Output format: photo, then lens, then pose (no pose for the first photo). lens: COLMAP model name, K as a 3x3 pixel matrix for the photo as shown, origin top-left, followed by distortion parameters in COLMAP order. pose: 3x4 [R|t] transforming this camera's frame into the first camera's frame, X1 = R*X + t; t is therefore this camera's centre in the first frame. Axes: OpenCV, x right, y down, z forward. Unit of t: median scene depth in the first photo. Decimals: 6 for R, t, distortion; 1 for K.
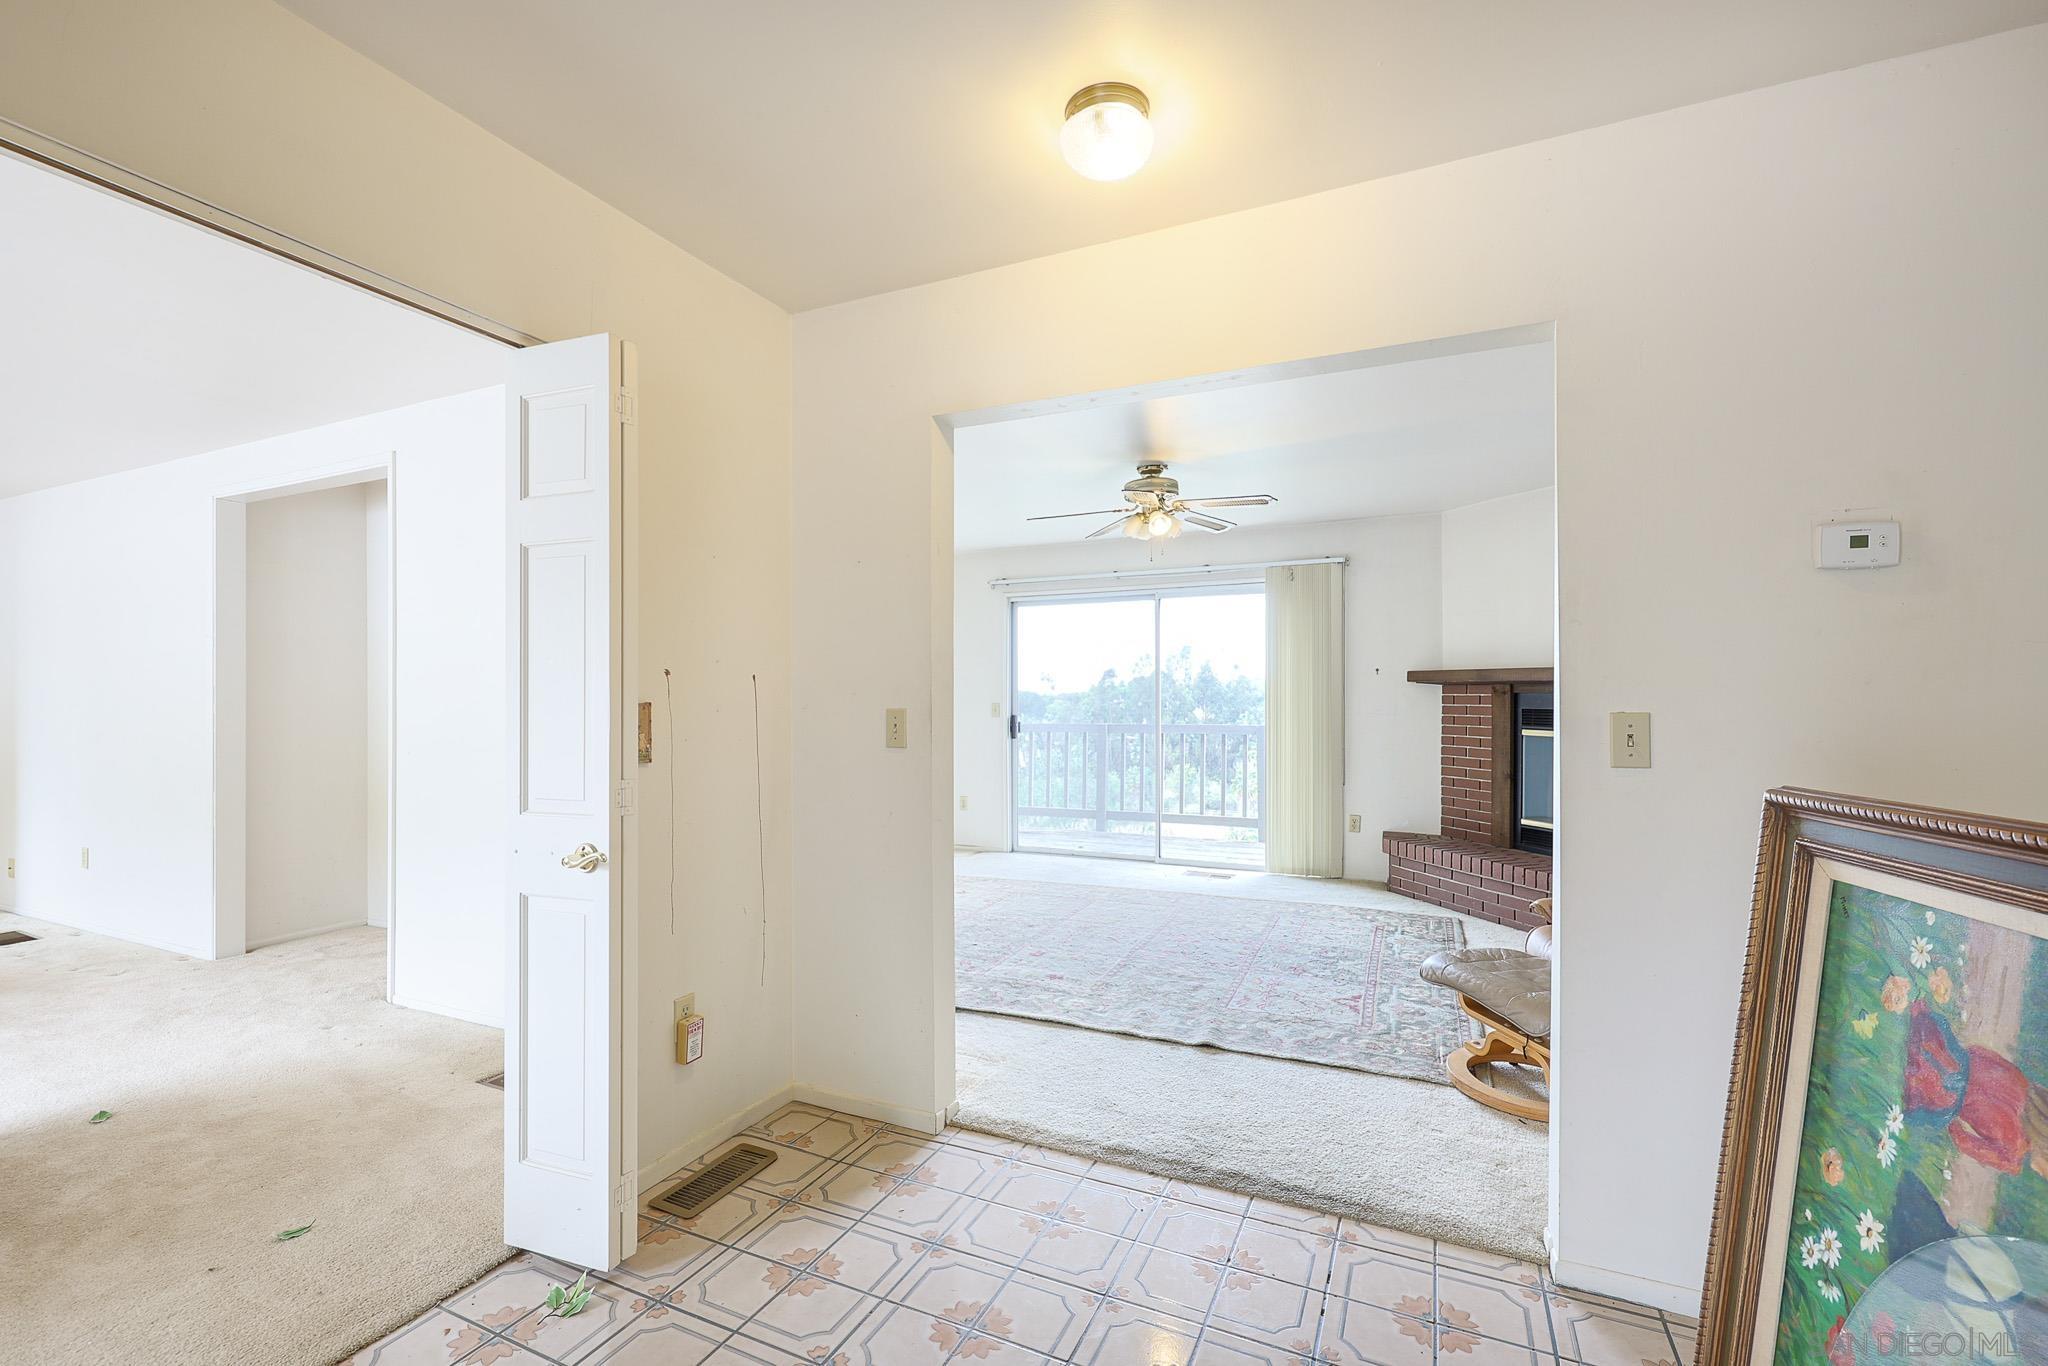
lens RADIAL K [[879.9, 0, 1012.2], [0, 879.9, 693.1], [0, 0, 1]] dist [-0.001582, 0.000450]
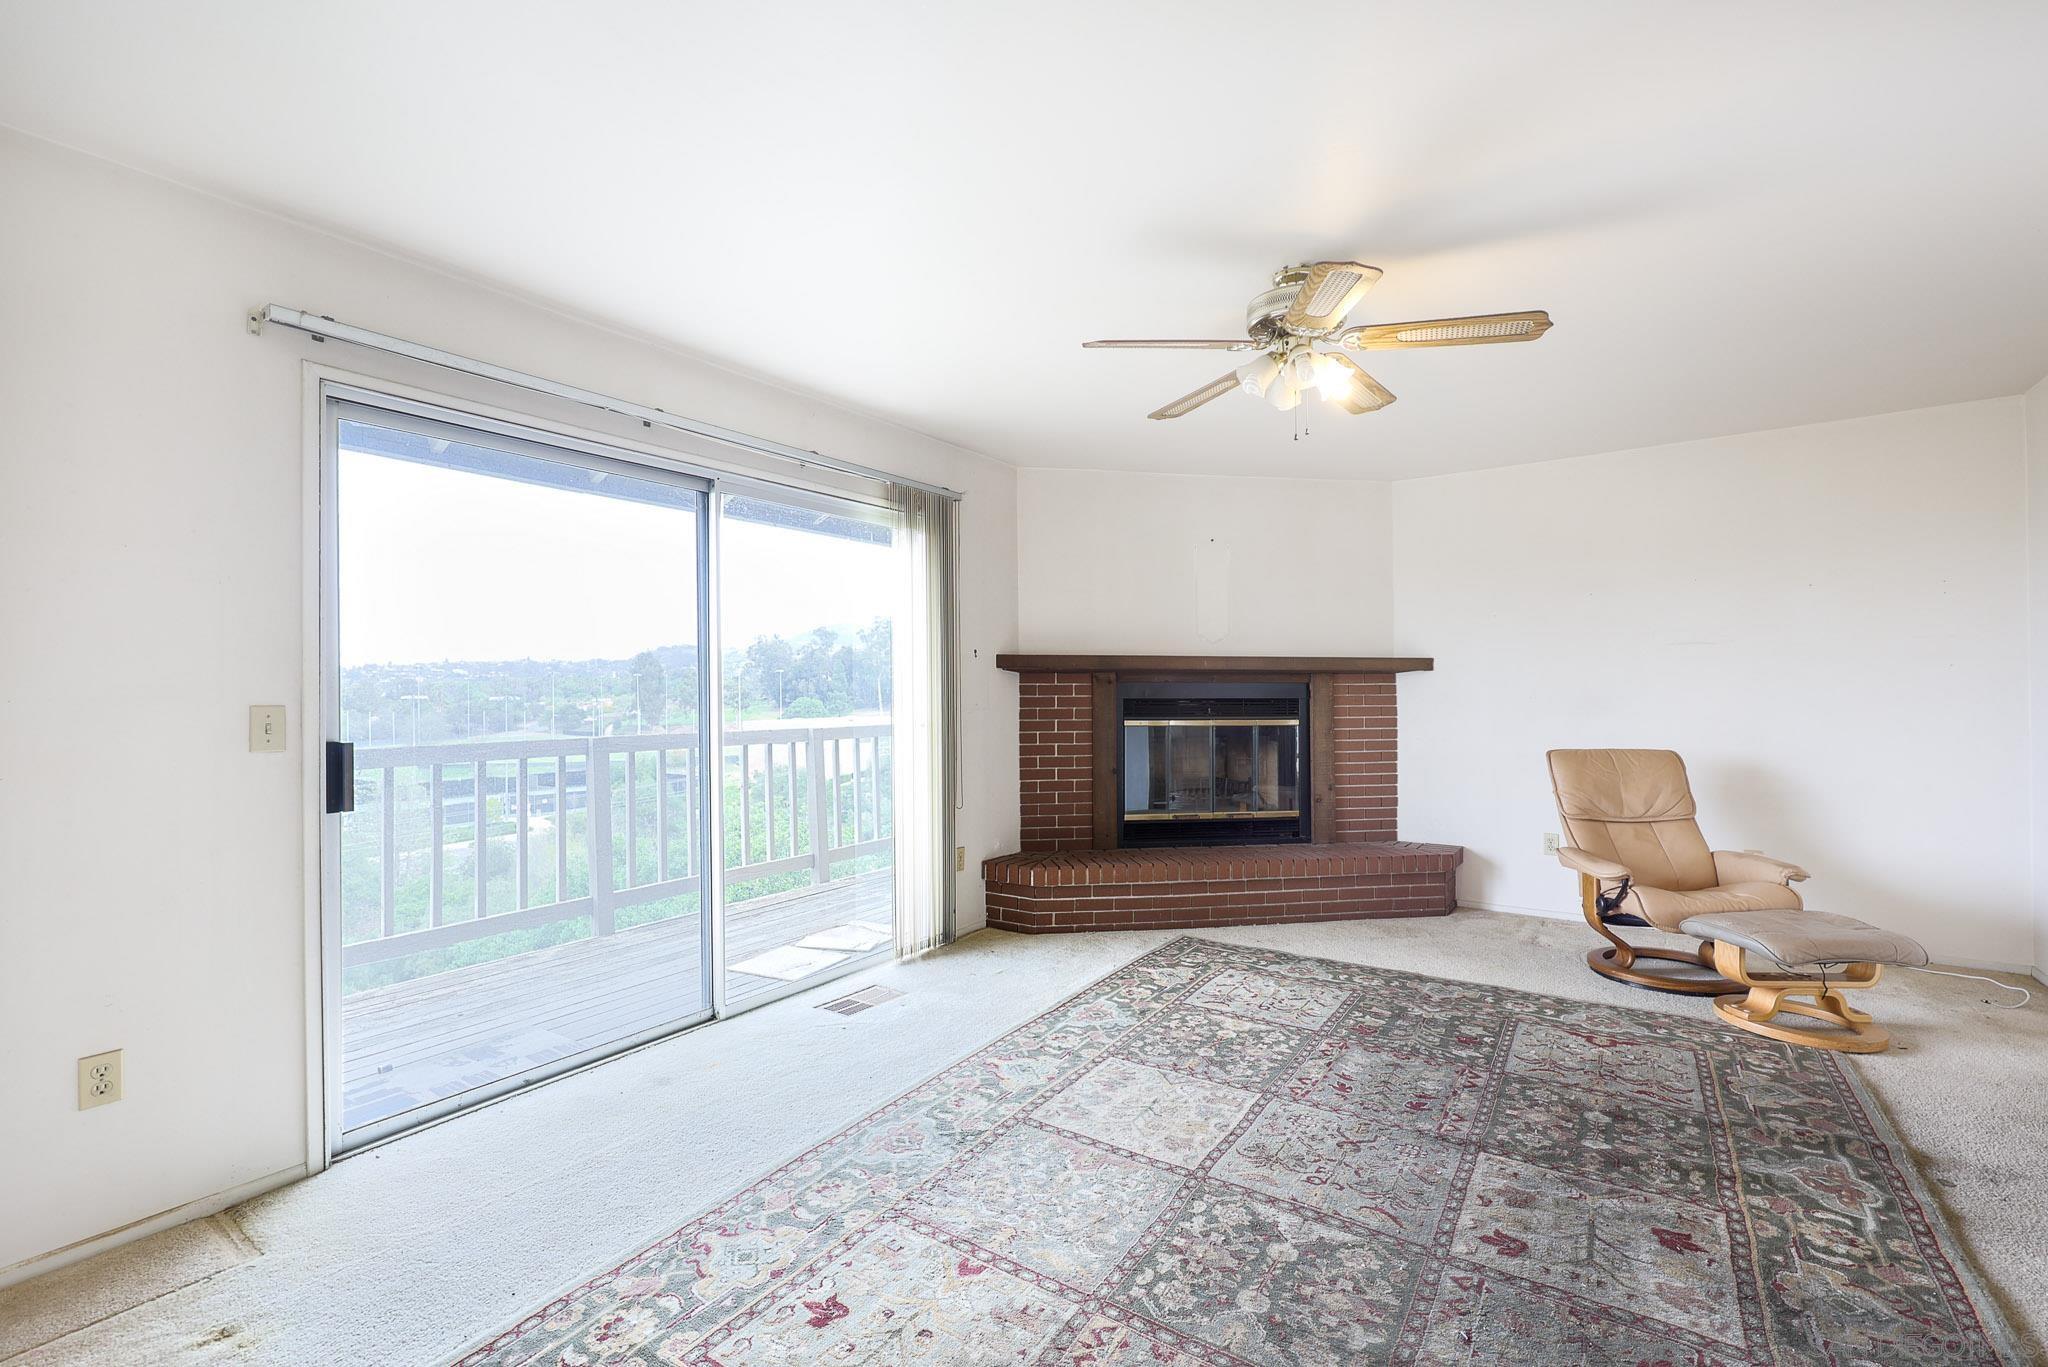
lens RADIAL K [[879.9, 0, 1026.4], [0, 879.9, 683.7], [0, 0, 1]] dist [-0.001582, 0.000450]
pose [[0.187625, 0.006439, 0.982220, -0.336008], [0.002767, 0.999971, -0.007084, 0.007365], [-0.982237, 0.004047, 0.187601, 0.836022]]
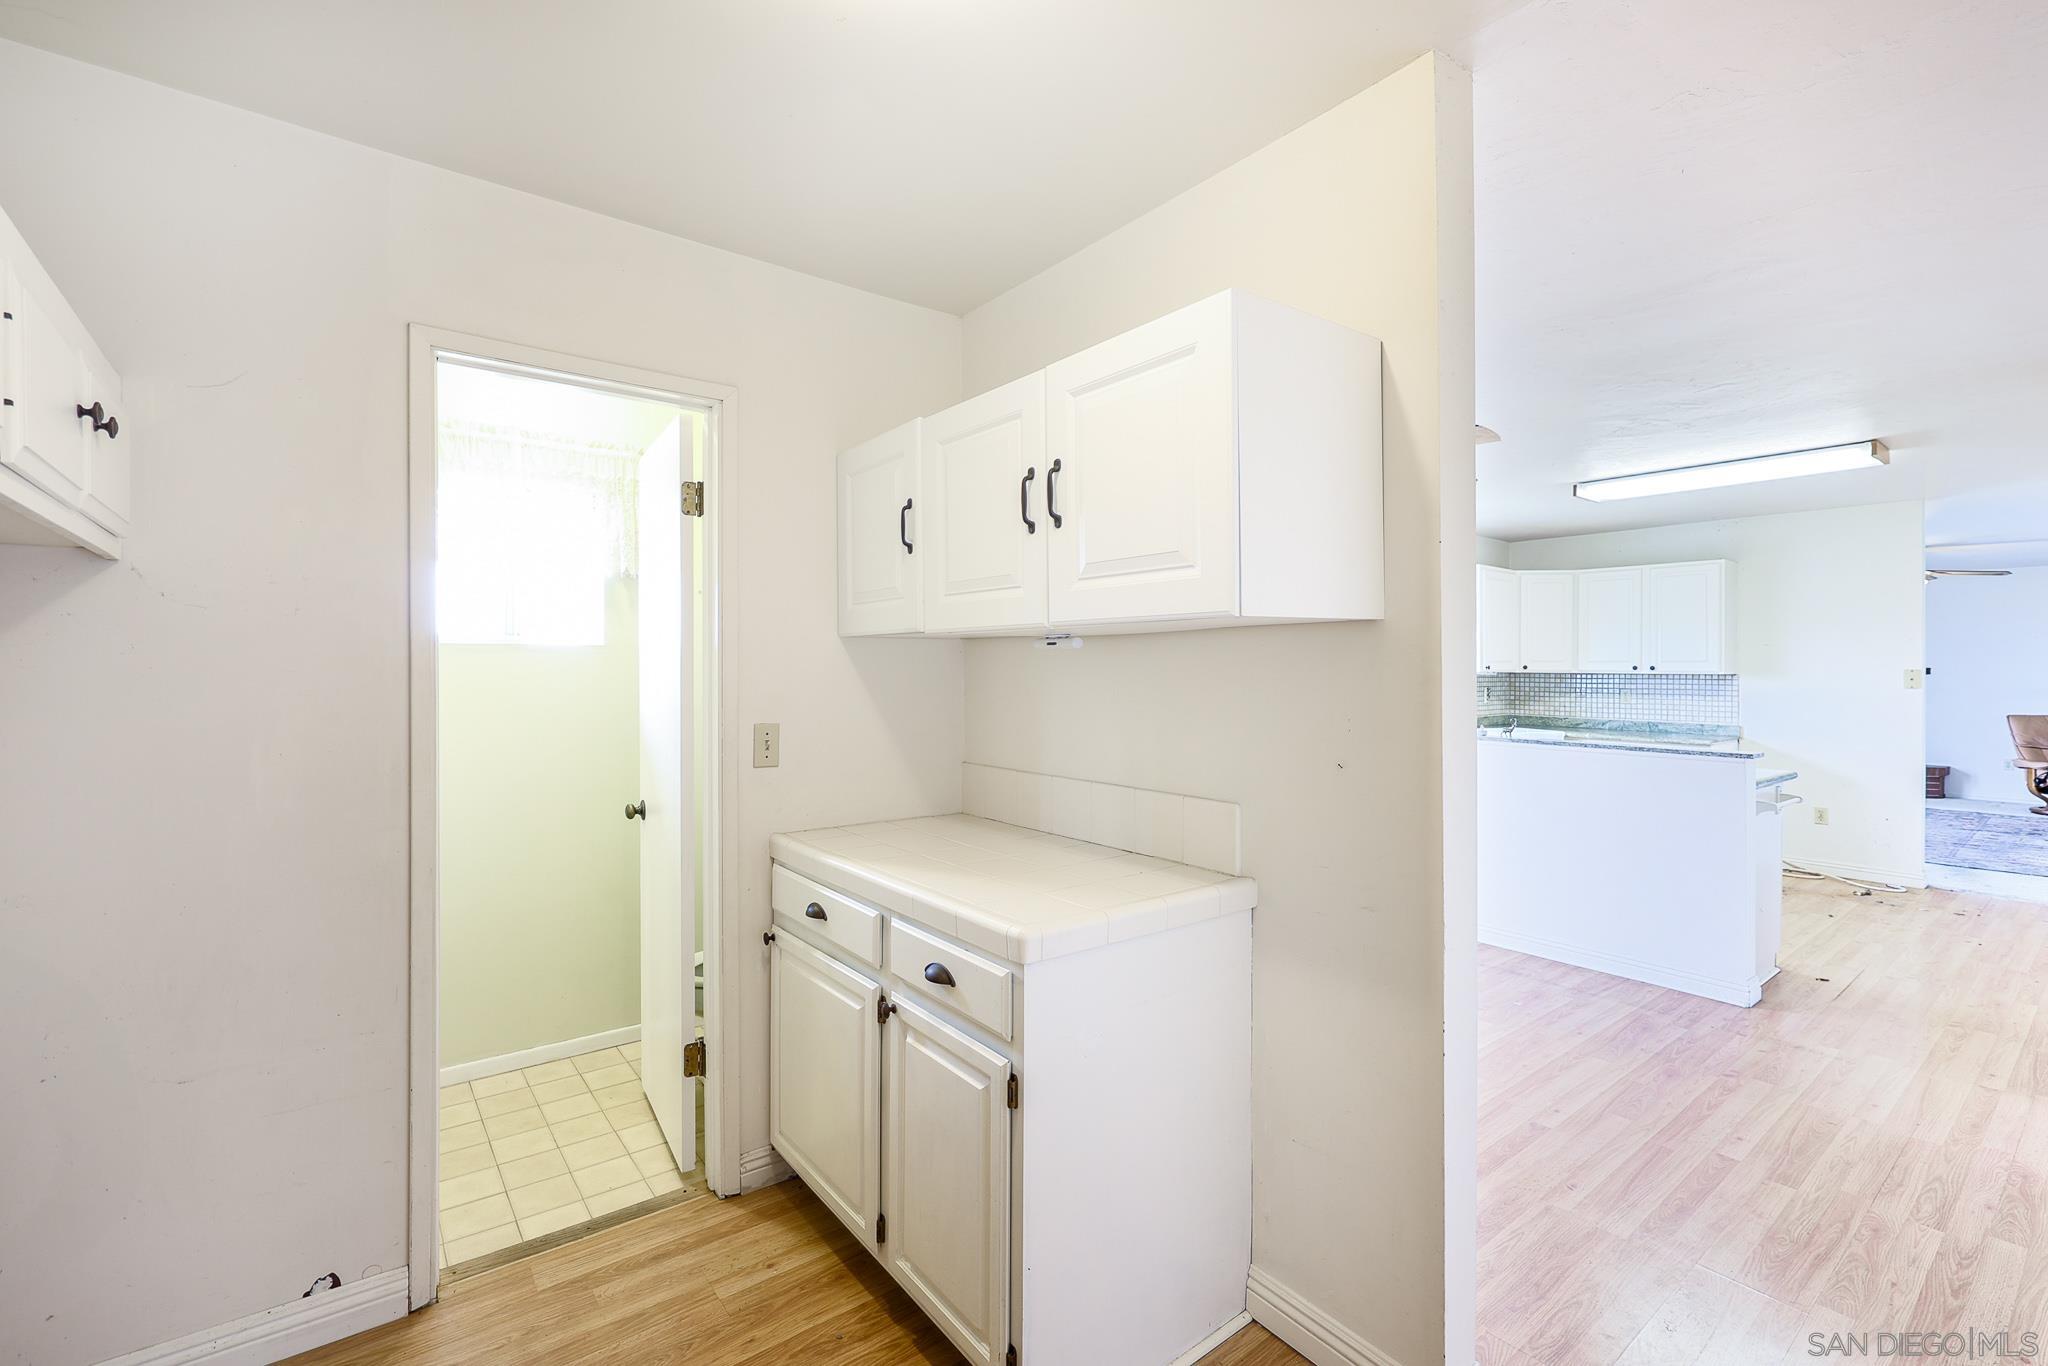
lens RADIAL K [[879.9, 0, 1041.0], [0, 879.9, 665.4], [0, 0, 1]] dist [-0.001582, 0.000450]
pose [[0.459056, 0.004891, 0.888394, -1.521716], [-0.005138, 0.999983, -0.002851, -0.010997], [-0.888392, -0.003256, 0.459073, 1.284142]]
